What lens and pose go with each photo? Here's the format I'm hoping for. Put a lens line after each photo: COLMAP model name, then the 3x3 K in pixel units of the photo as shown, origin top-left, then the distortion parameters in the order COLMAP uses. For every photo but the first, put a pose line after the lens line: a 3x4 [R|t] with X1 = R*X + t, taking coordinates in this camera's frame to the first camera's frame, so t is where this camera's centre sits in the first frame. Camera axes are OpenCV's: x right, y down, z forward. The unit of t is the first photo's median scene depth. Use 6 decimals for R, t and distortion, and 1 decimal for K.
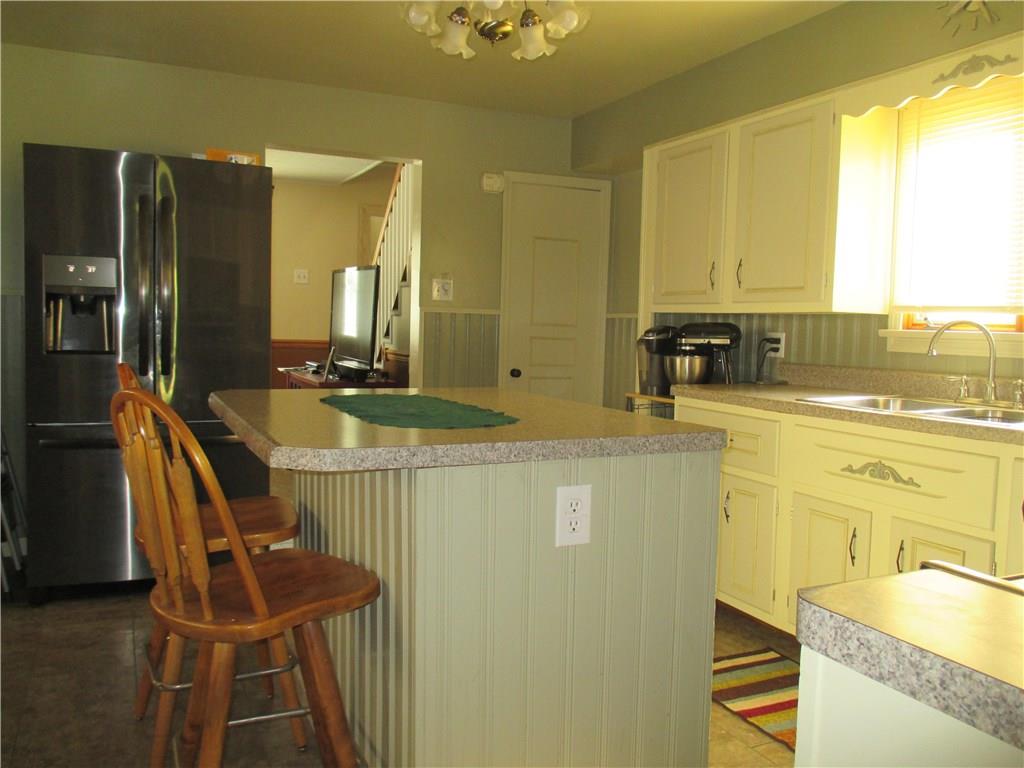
lens RADIAL K [[841.9, 0, 512.0], [0, 841.9, 384.0], [0, 0, 1]] dist [-0.035538, 0.003770]
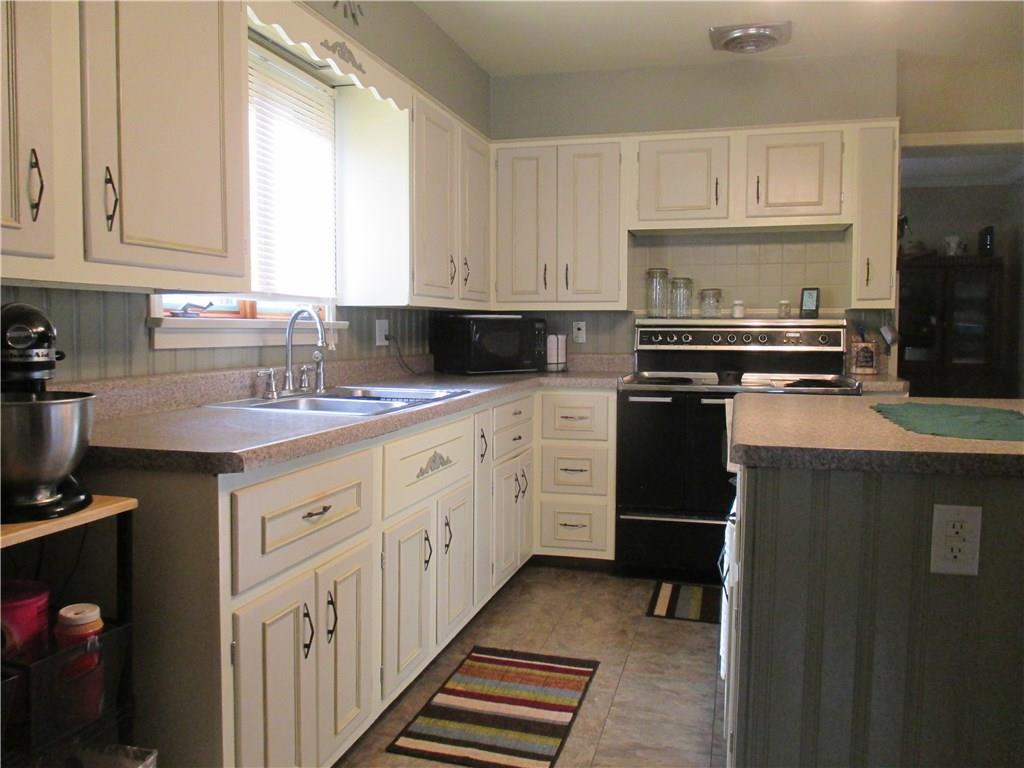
lens RADIAL K [[841.9, 0, 512.0], [0, 841.9, 384.0], [0, 0, 1]] dist [-0.035538, 0.003770]
pose [[-0.761729, -0.076051, 0.643417, -0.264874], [0.017981, 0.990223, 0.138331, -0.122228], [-0.647646, 0.116940, -0.752914, 1.622372]]
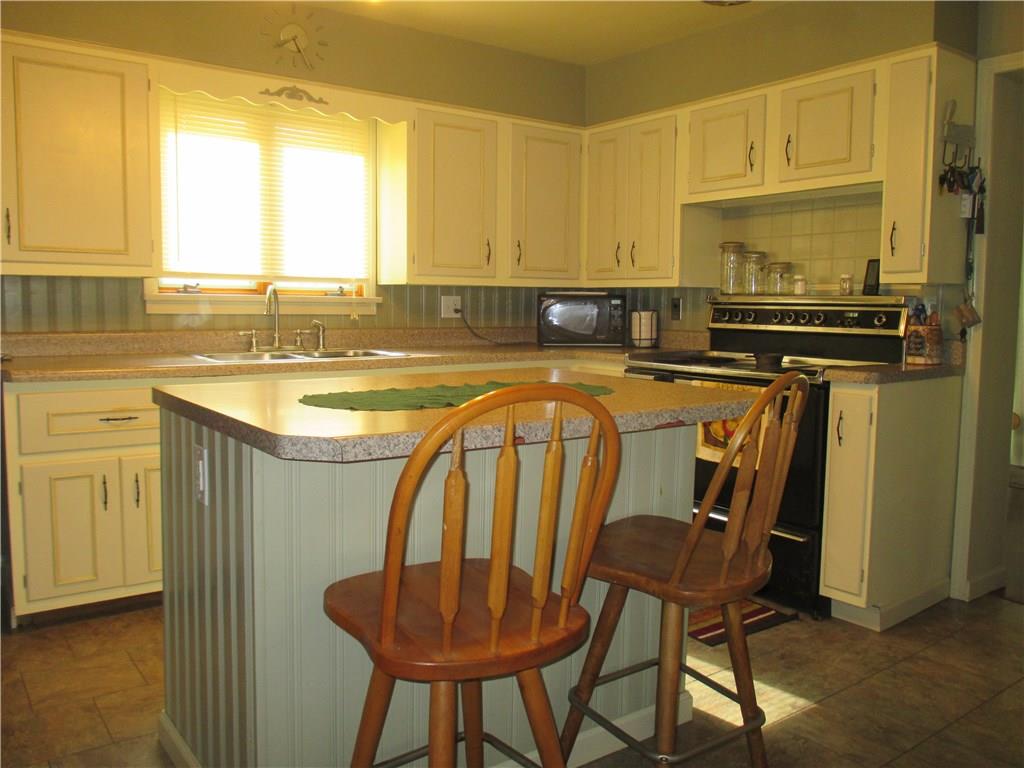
lens RADIAL K [[841.9, 0, 512.0], [0, 841.9, 384.0], [0, 0, 1]] dist [-0.035538, 0.003770]
pose [[-0.191575, -0.127477, 0.973164, -0.839997], [0.050184, 0.988960, 0.139425, -0.092587], [-0.980194, 0.075547, -0.183062, 0.910806]]
